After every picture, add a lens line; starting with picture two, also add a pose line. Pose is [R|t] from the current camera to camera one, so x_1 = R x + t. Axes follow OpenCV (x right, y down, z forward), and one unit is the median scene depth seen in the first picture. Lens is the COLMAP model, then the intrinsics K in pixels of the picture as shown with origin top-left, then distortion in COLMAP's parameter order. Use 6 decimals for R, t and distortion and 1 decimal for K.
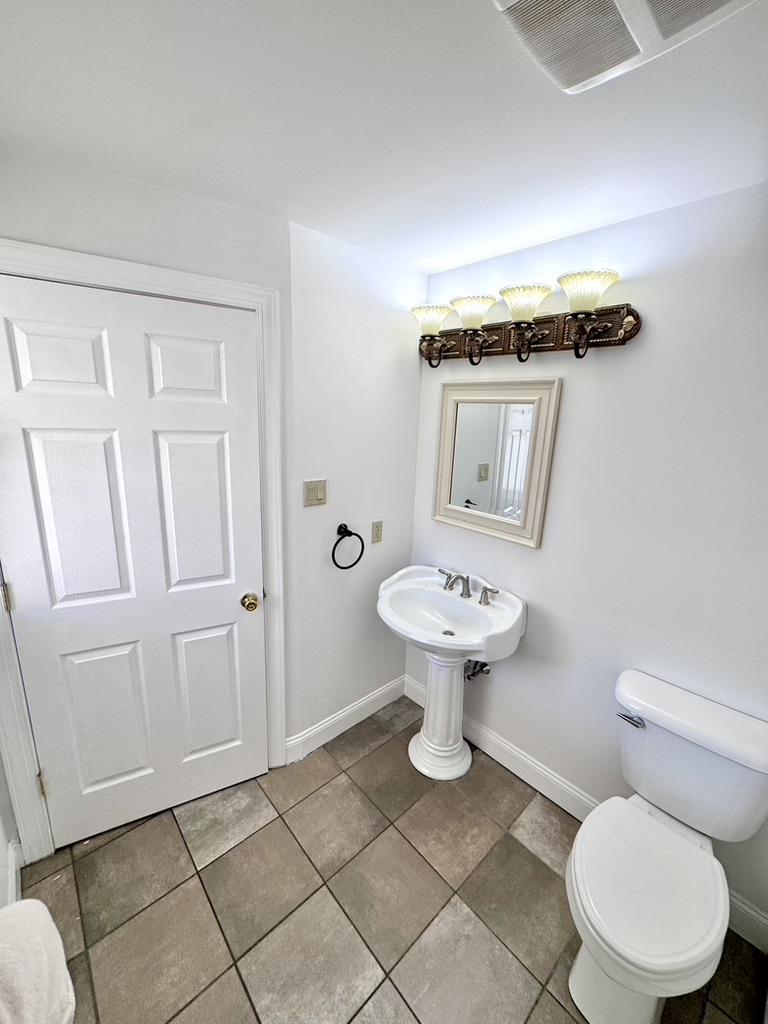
lens RADIAL K [[405.2, 0, 384.0], [0, 405.2, 512.0], [0, 0, 1]] dist [-0.002178, -0.000222]
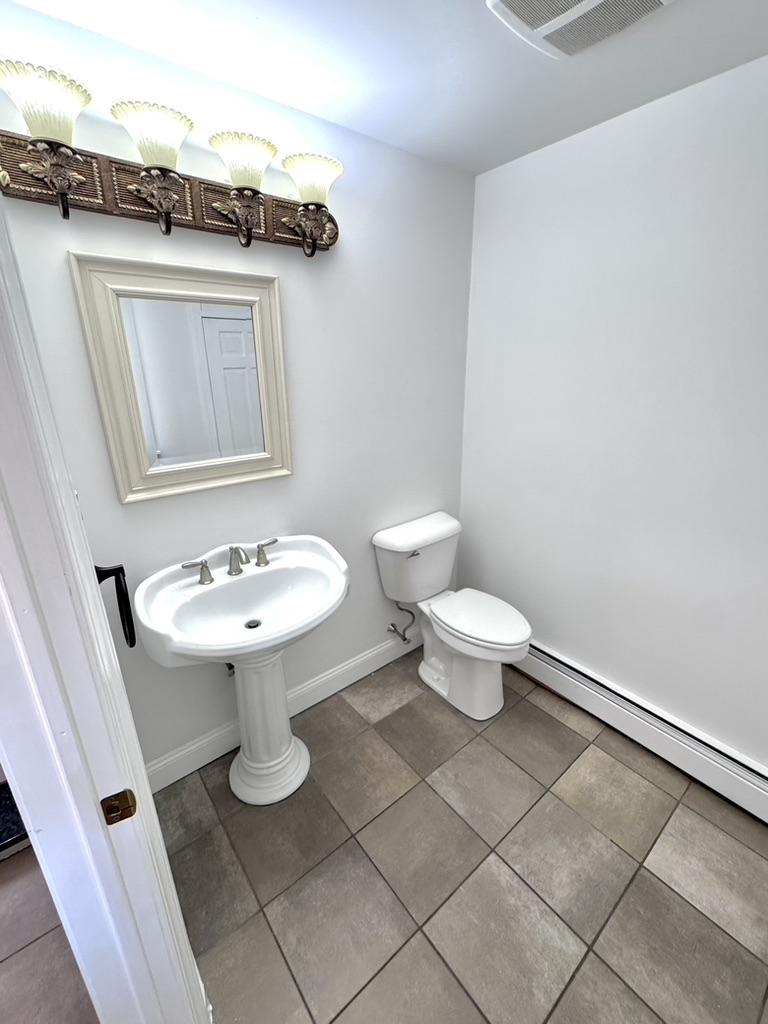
lens RADIAL K [[439.9, 0, 384.0], [0, 439.9, 512.0], [0, 0, 1]] dist [0.000612, 0.000052]
pose [[0.050243, -0.363563, 0.930214, -0.543842], [0.240143, 0.908463, 0.342091, -0.116889], [-0.969436, 0.206197, 0.132951, 0.648771]]
